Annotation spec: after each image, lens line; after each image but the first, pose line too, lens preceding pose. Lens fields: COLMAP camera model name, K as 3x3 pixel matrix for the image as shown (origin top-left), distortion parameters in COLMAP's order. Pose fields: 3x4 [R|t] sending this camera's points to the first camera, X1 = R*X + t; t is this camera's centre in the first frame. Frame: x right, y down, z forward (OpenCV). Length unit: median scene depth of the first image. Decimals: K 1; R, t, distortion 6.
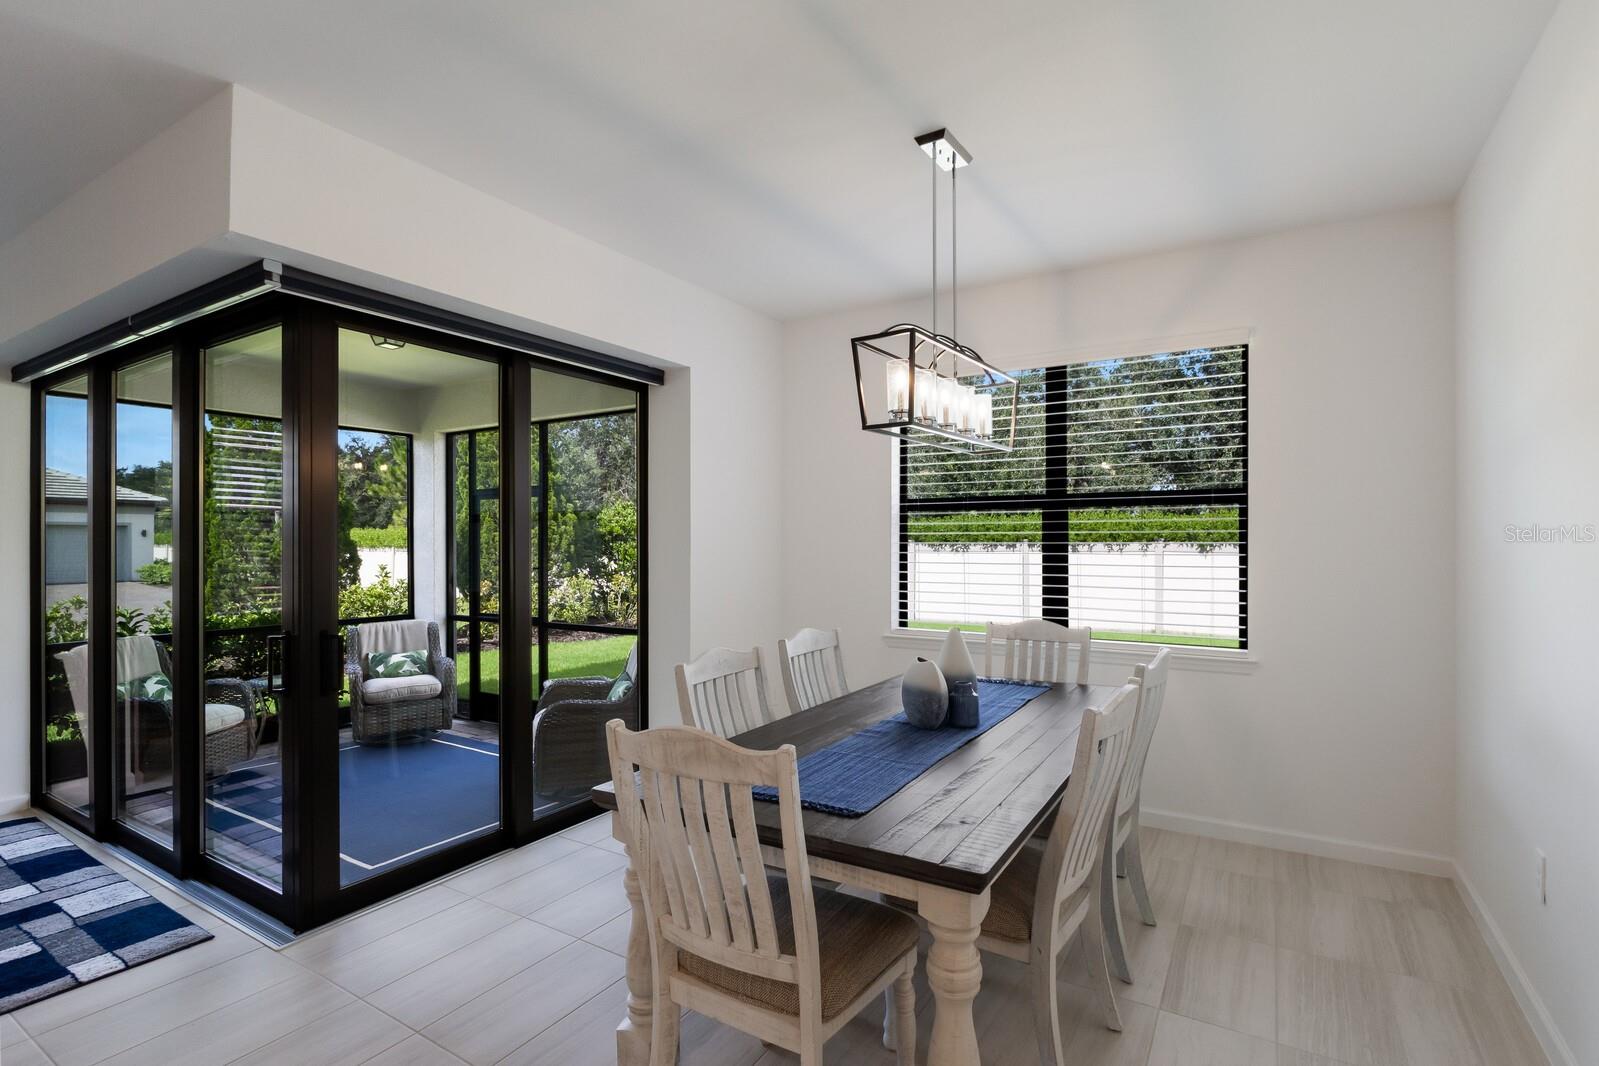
lens RADIAL K [[753.5, 0, 800.2], [0, 753.5, 554.2], [0, 0, 1]] dist [0.005546, -0.001940]
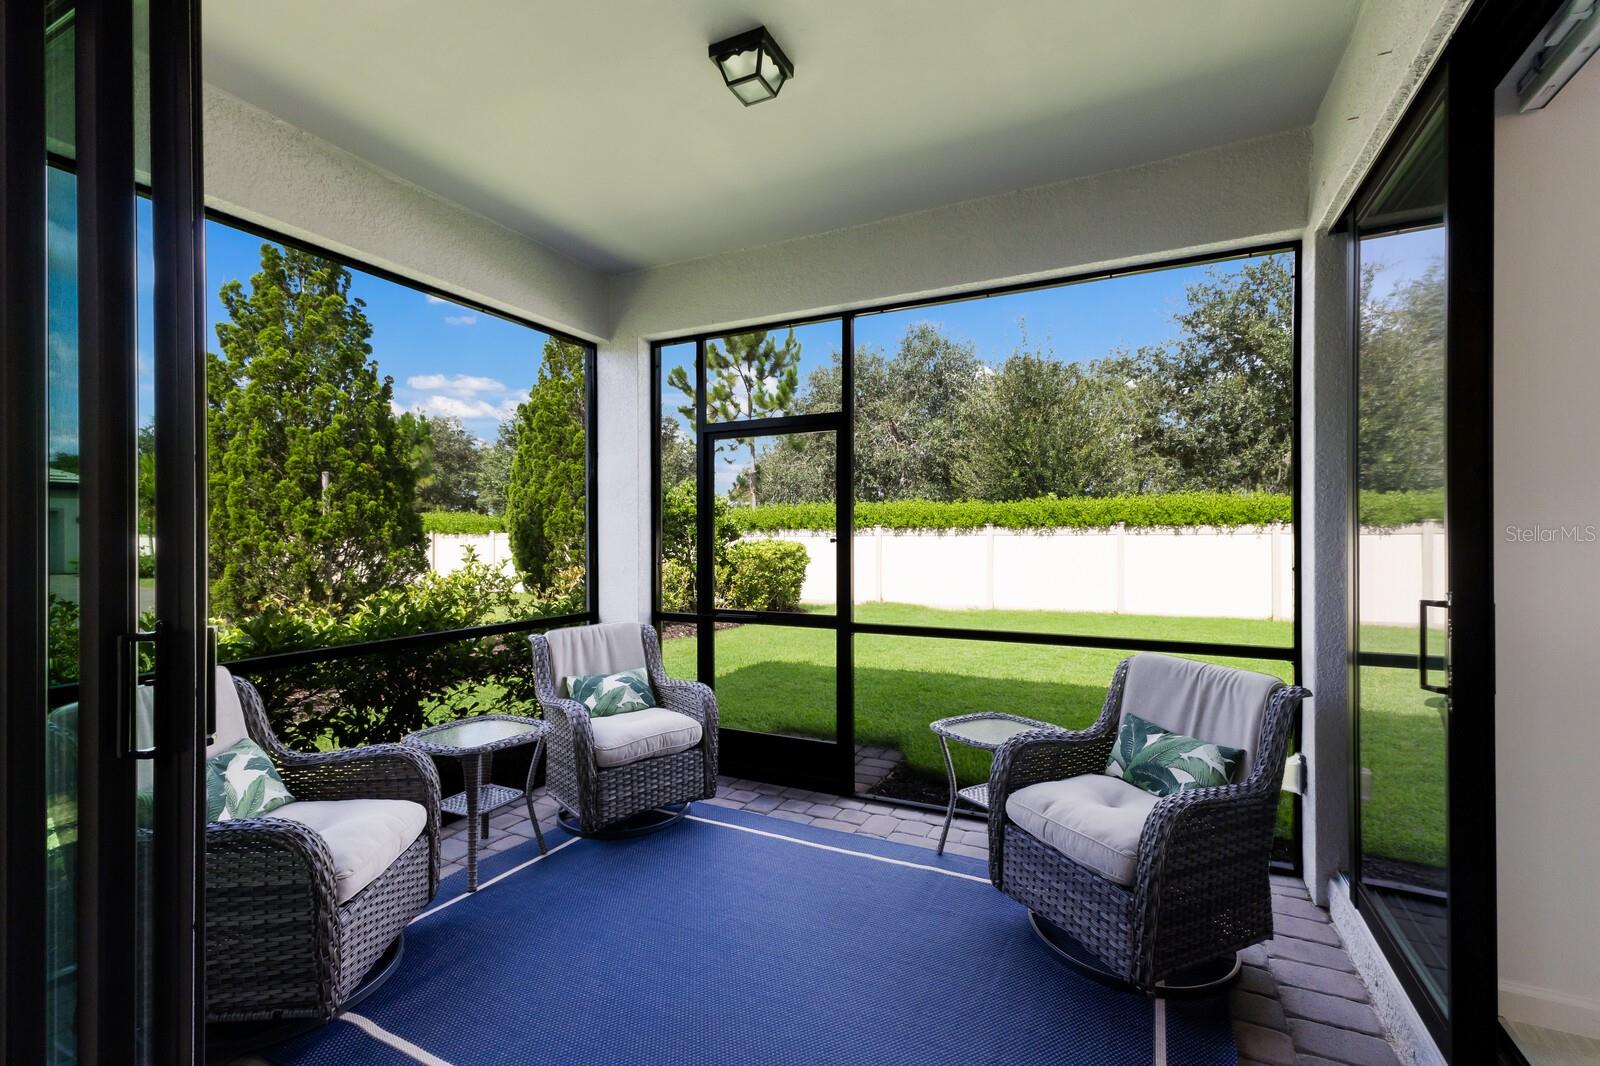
lens RADIAL K [[681.7, 0, 810.5], [0, 681.7, 537.6], [0, 0, 1]] dist [-0.000462, -0.001019]
pose [[0.993374, -0.000555, 0.114922, -0.604080], [0.002220, 0.999894, -0.014358, 0.035170], [-0.114902, 0.014518, 0.993271, 0.582260]]
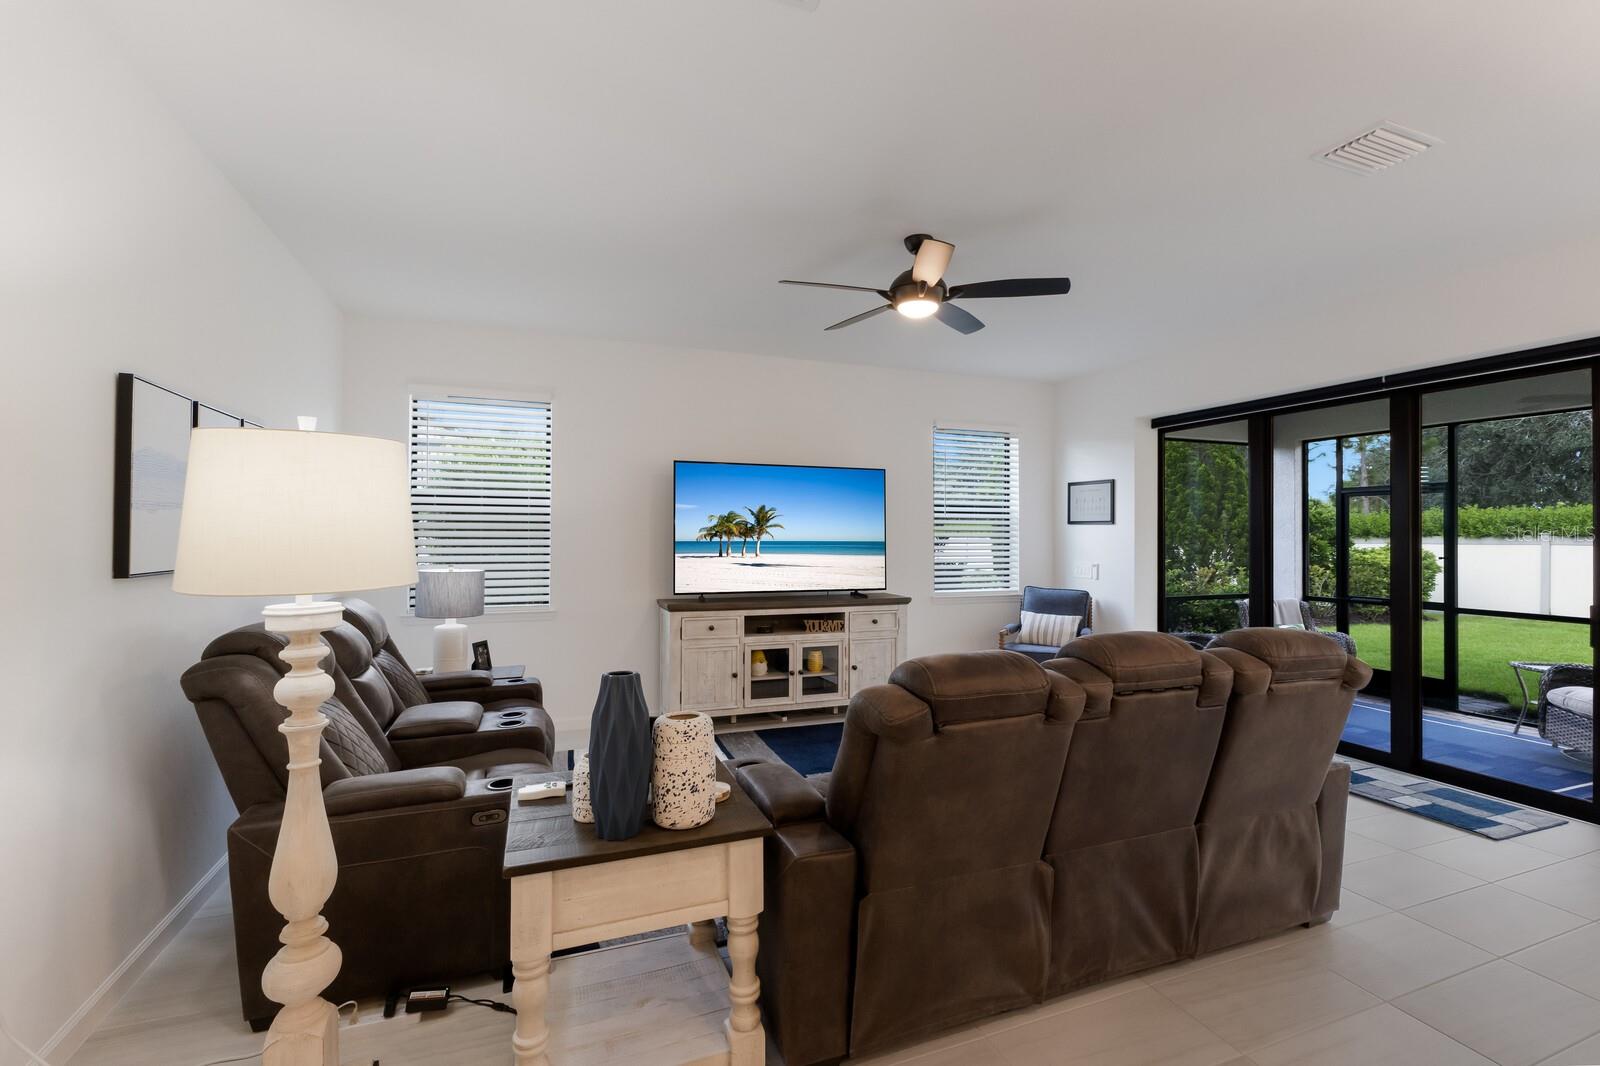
lens RADIAL K [[681.7, 0, 789.2], [0, 681.7, 540.4], [0, 0, 1]] dist [-0.000462, -0.001019]
pose [[0.797099, 0.010998, -0.603749, -0.701856], [-0.014606, 0.999893, -0.001068, 0.010944], [0.603673, 0.009669, 0.797174, -0.500700]]
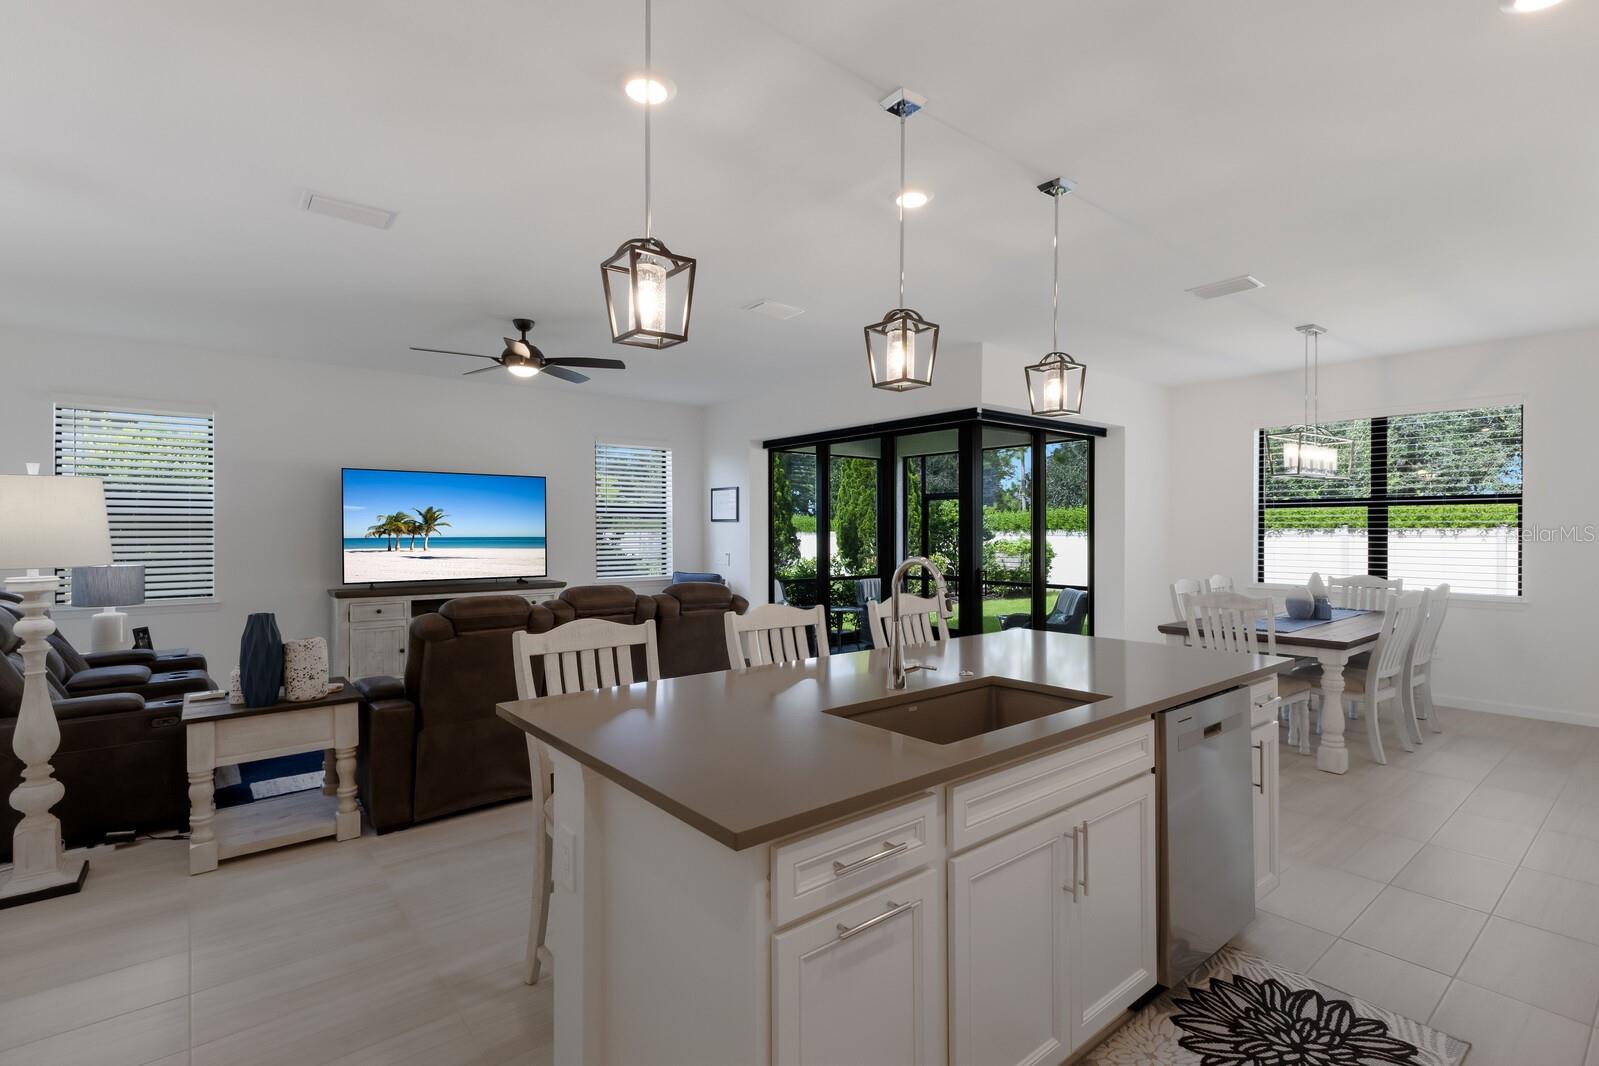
lens RADIAL K [[753.5, 0, 801.7], [0, 753.5, 541.2], [0, 0, 1]] dist [0.005546, -0.001940]
pose [[0.947241, 0.005421, -0.320476, -0.264185], [-0.004955, 0.999985, 0.002269, 0.011972], [0.320483, -0.000562, 0.947254, -0.786190]]
